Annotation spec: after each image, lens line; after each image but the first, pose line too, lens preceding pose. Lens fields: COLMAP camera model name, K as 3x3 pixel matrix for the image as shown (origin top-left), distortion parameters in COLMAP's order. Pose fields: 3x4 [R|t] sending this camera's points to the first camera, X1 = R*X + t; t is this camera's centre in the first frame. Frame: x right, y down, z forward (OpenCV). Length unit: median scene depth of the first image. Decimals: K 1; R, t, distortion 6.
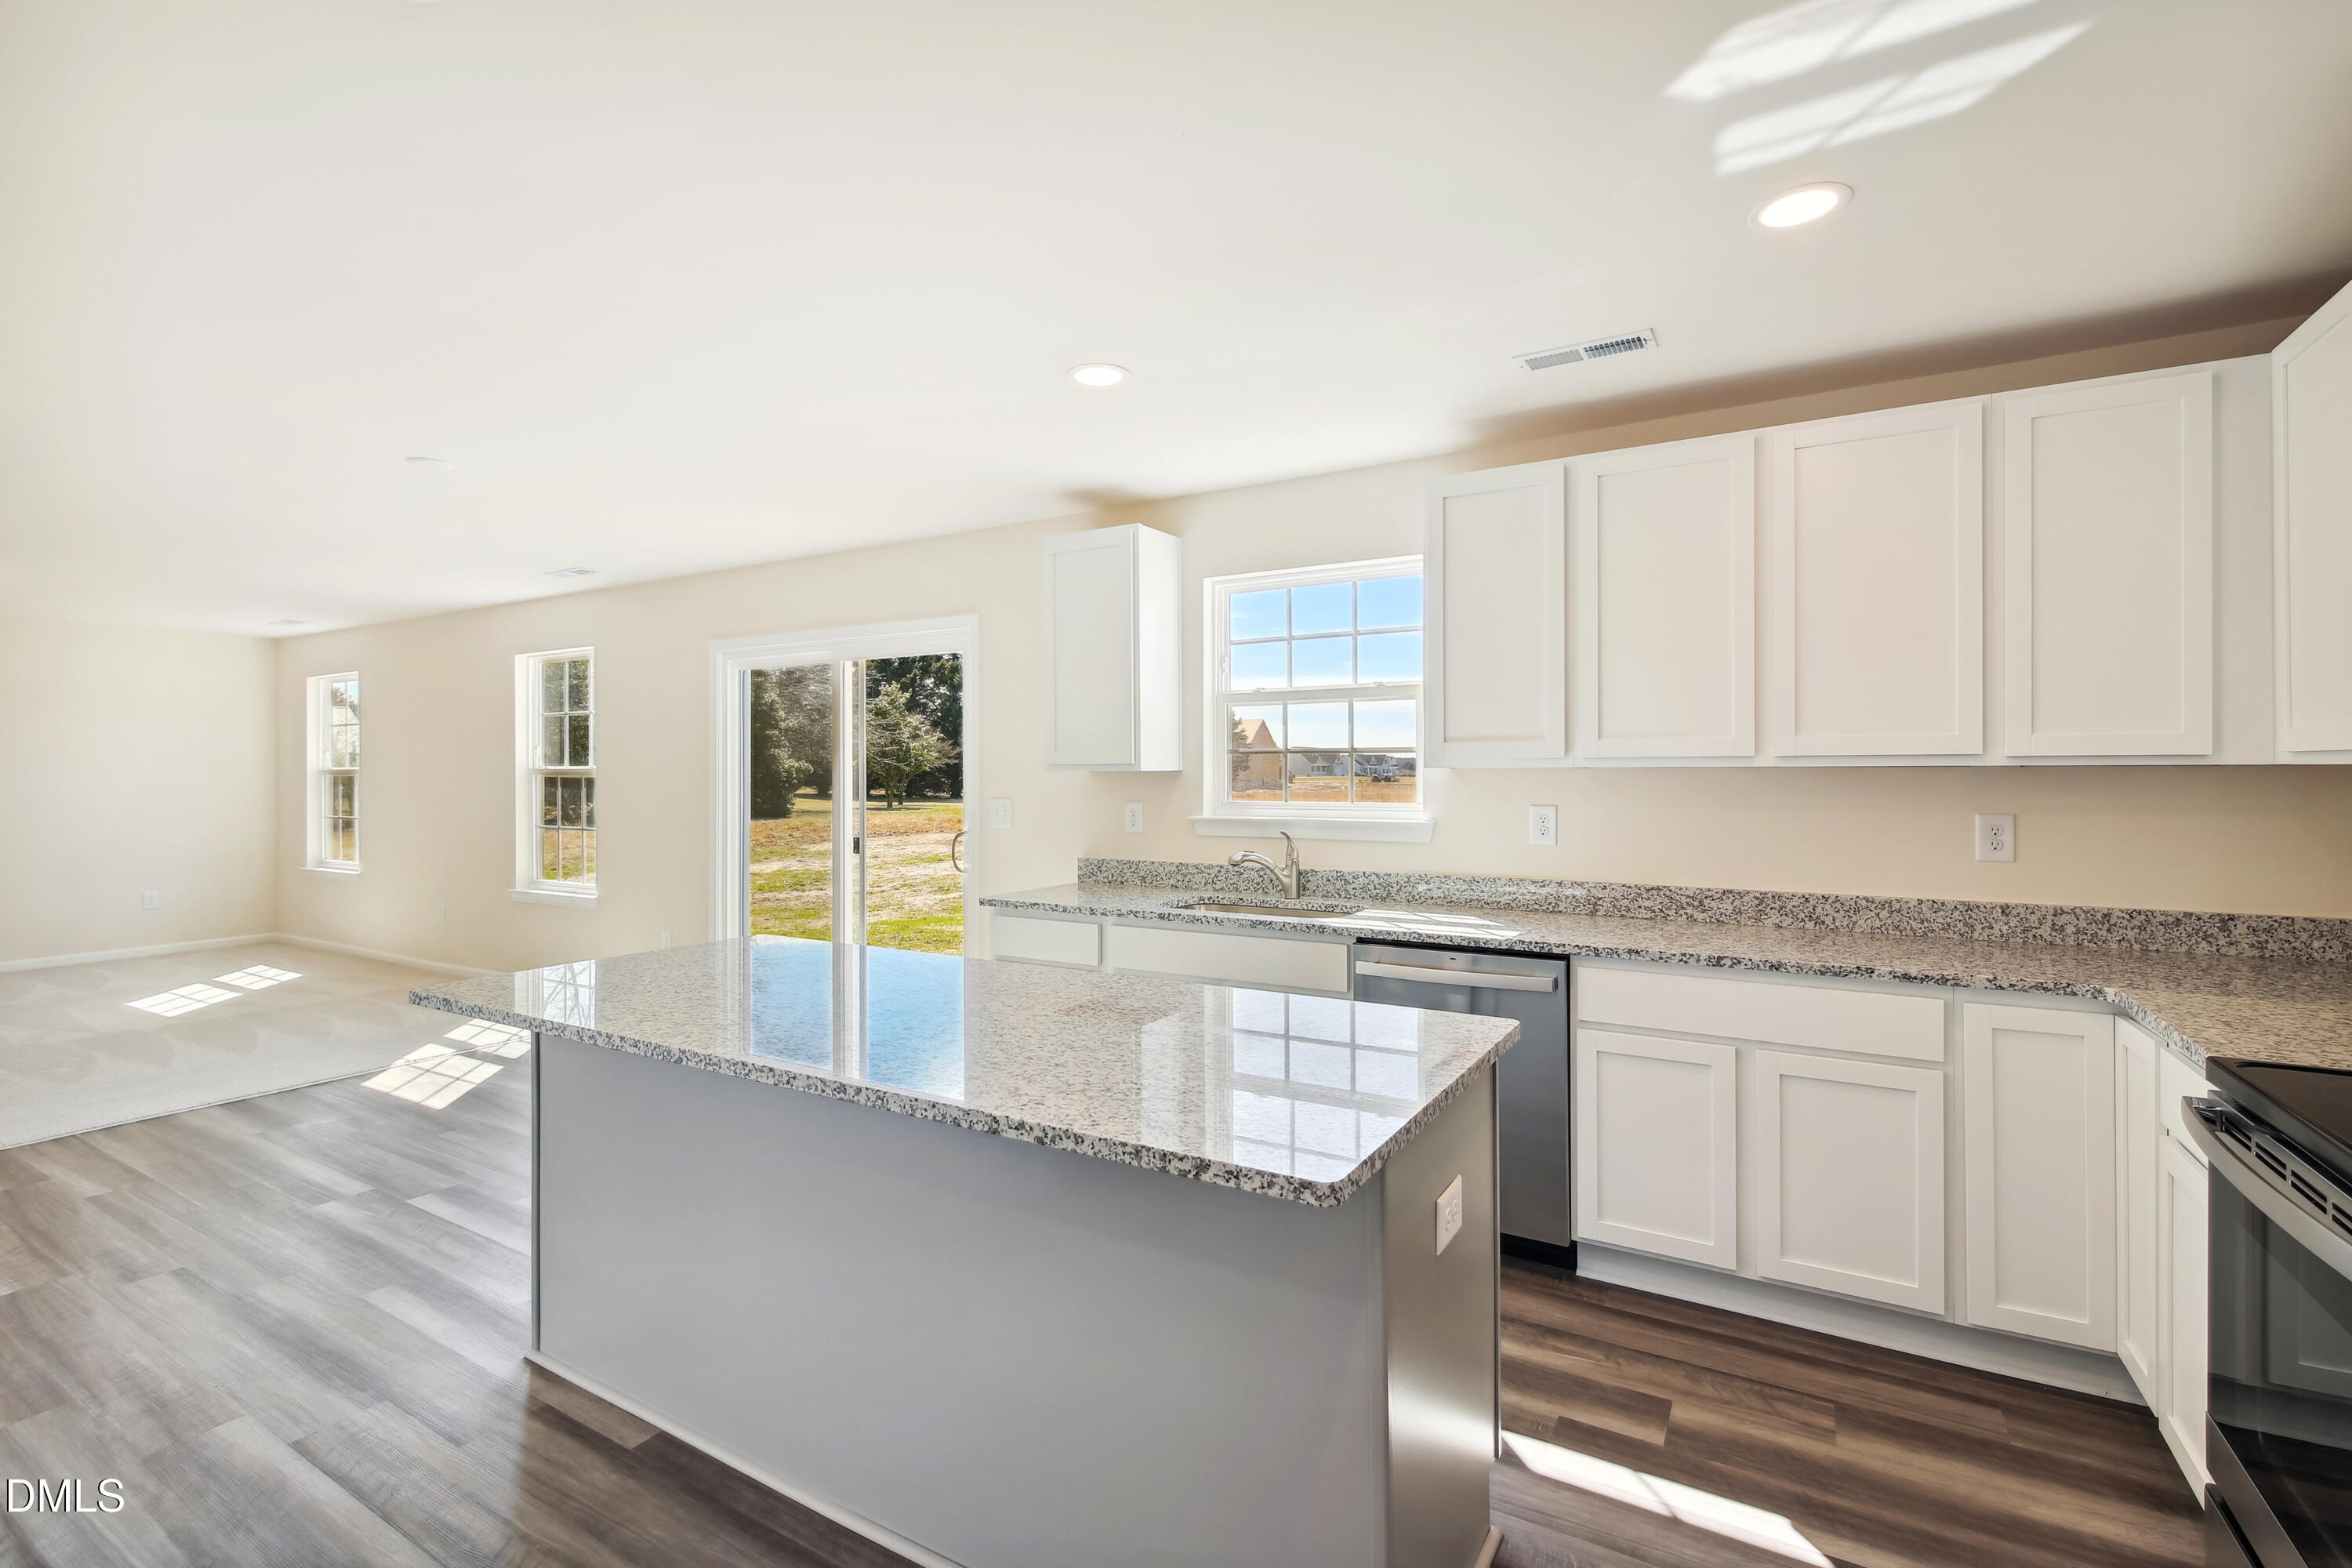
lens RADIAL K [[1033.9, 0, 1176.9], [0, 1033.9, 769.1], [0, 0, 1]] dist [-0.003657, -0.002375]
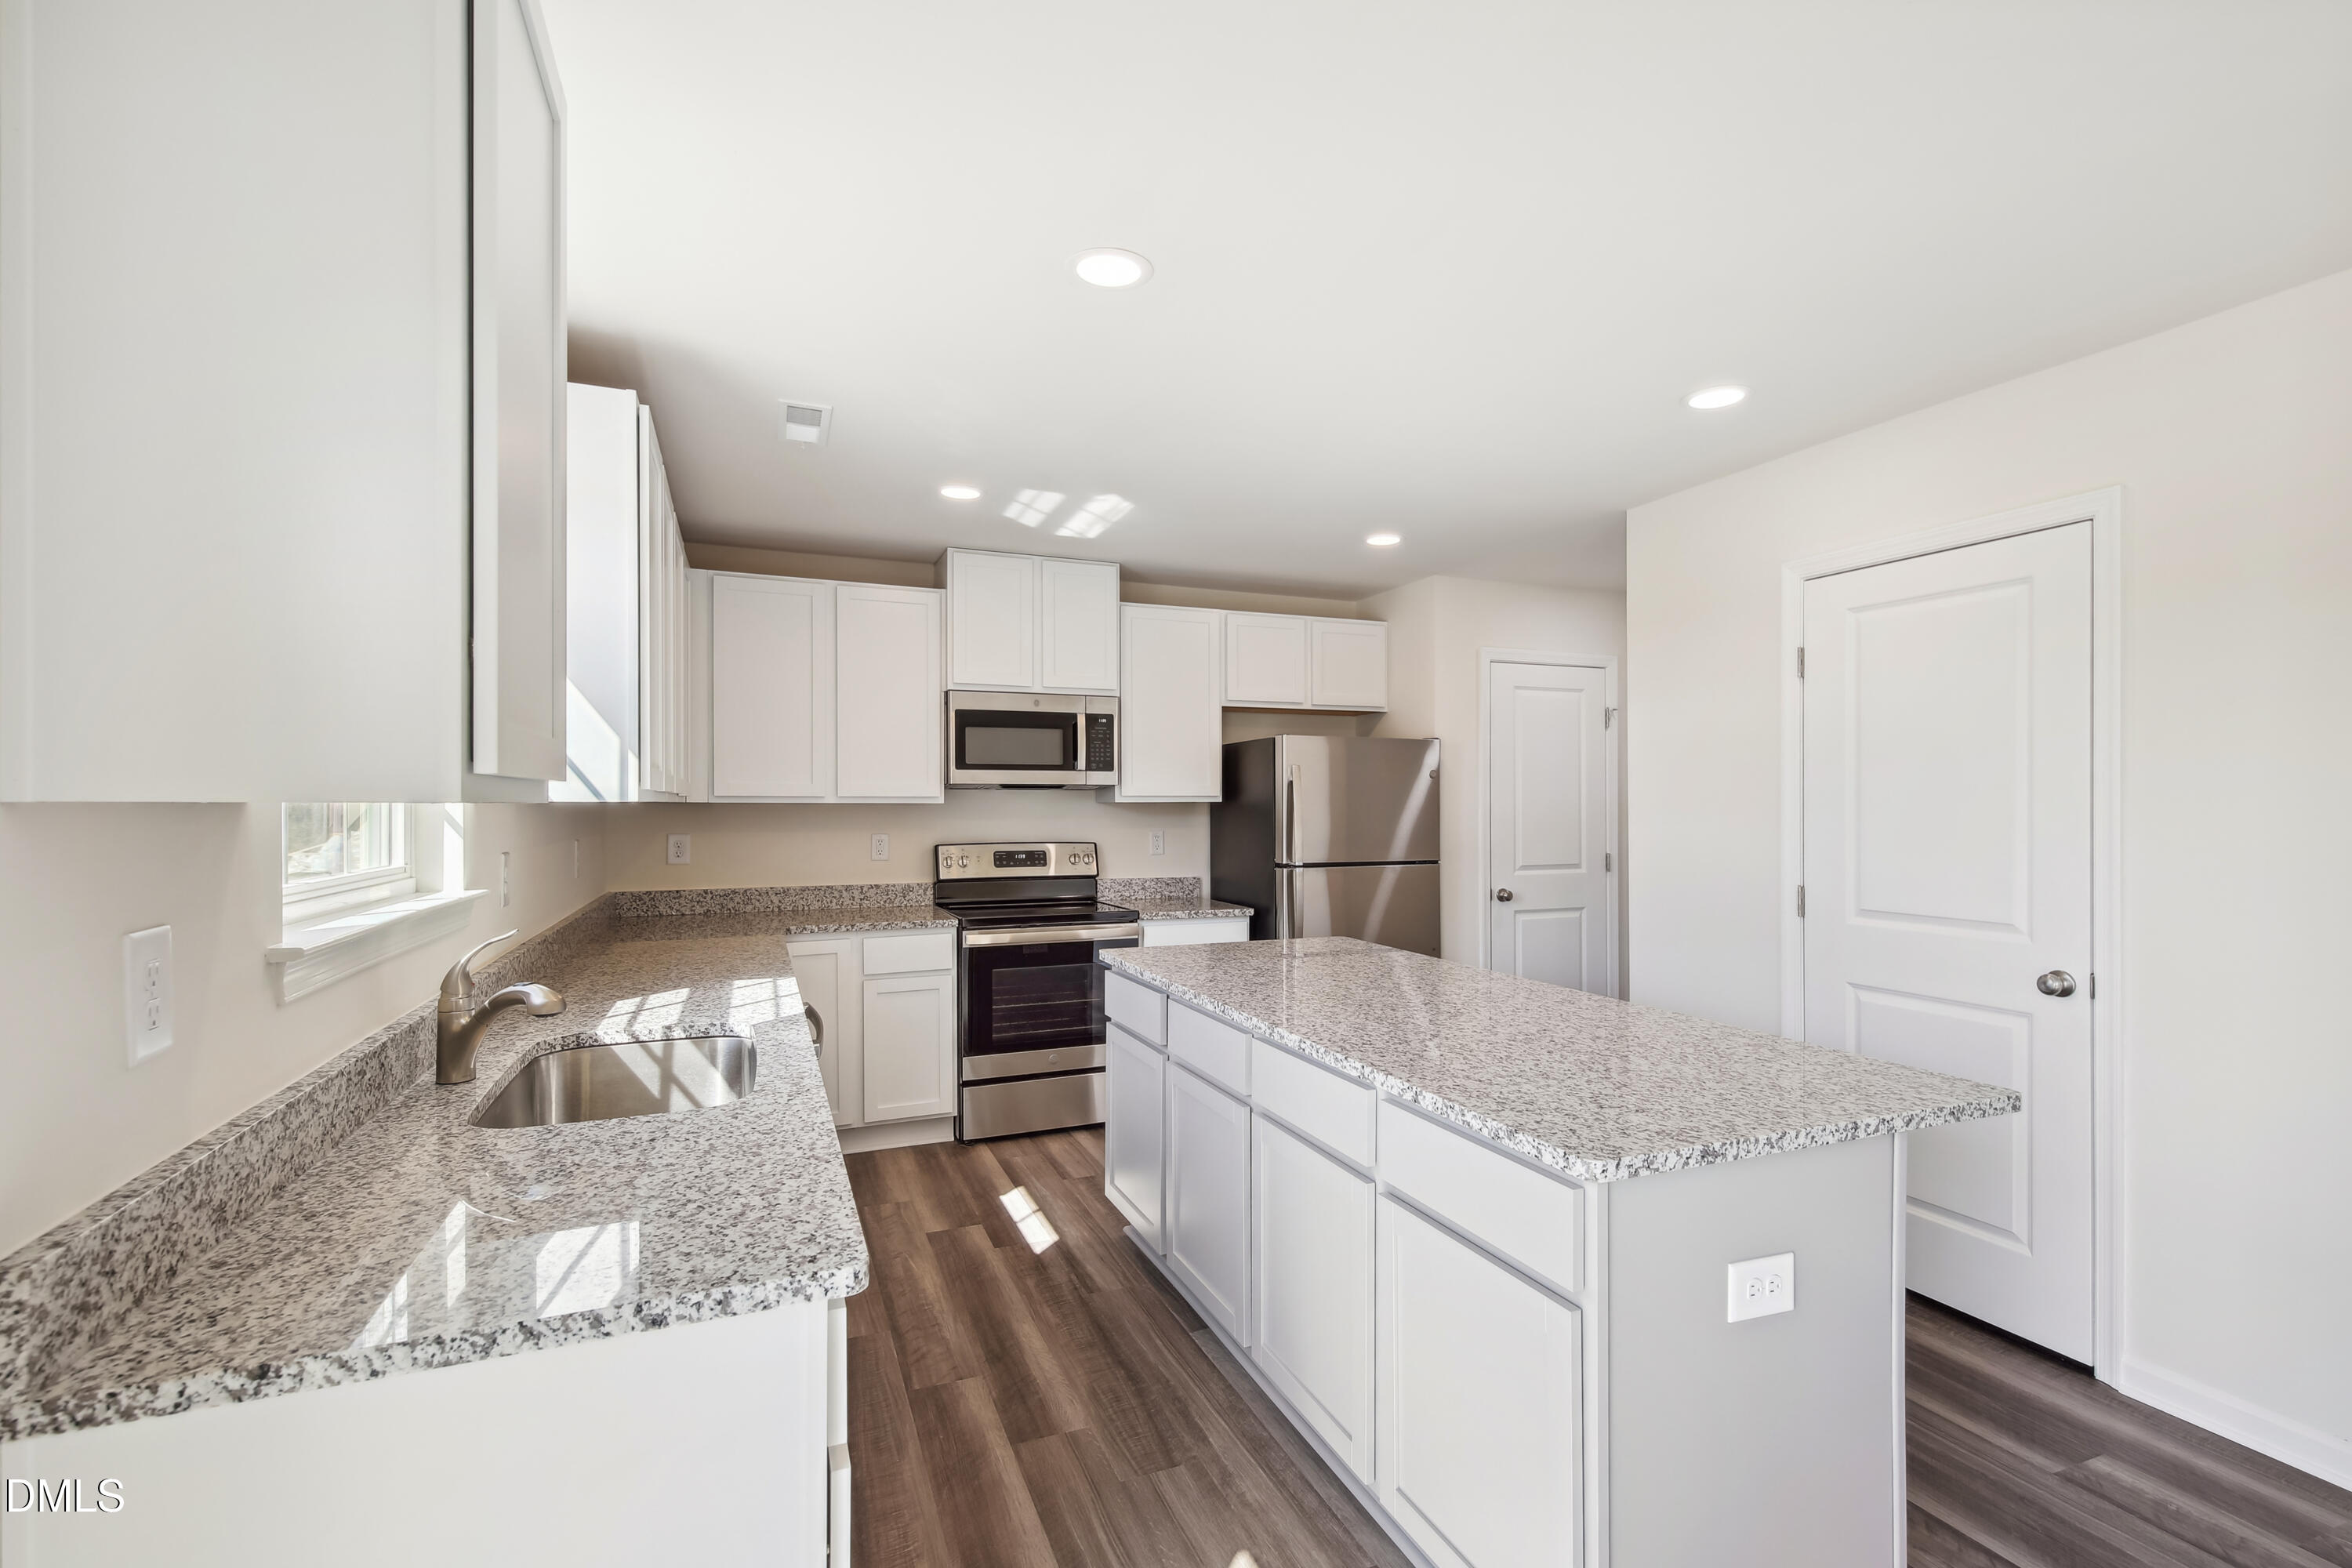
lens RADIAL K [[1033.9, 0, 1181.7], [0, 1033.9, 799.0], [0, 0, 1]] dist [-0.003657, -0.002375]
pose [[-0.802799, 0.005850, 0.596221, -0.230754], [-0.002091, 0.999918, -0.012626, 0.003785], [-0.596246, -0.011383, -0.802721, 0.654201]]
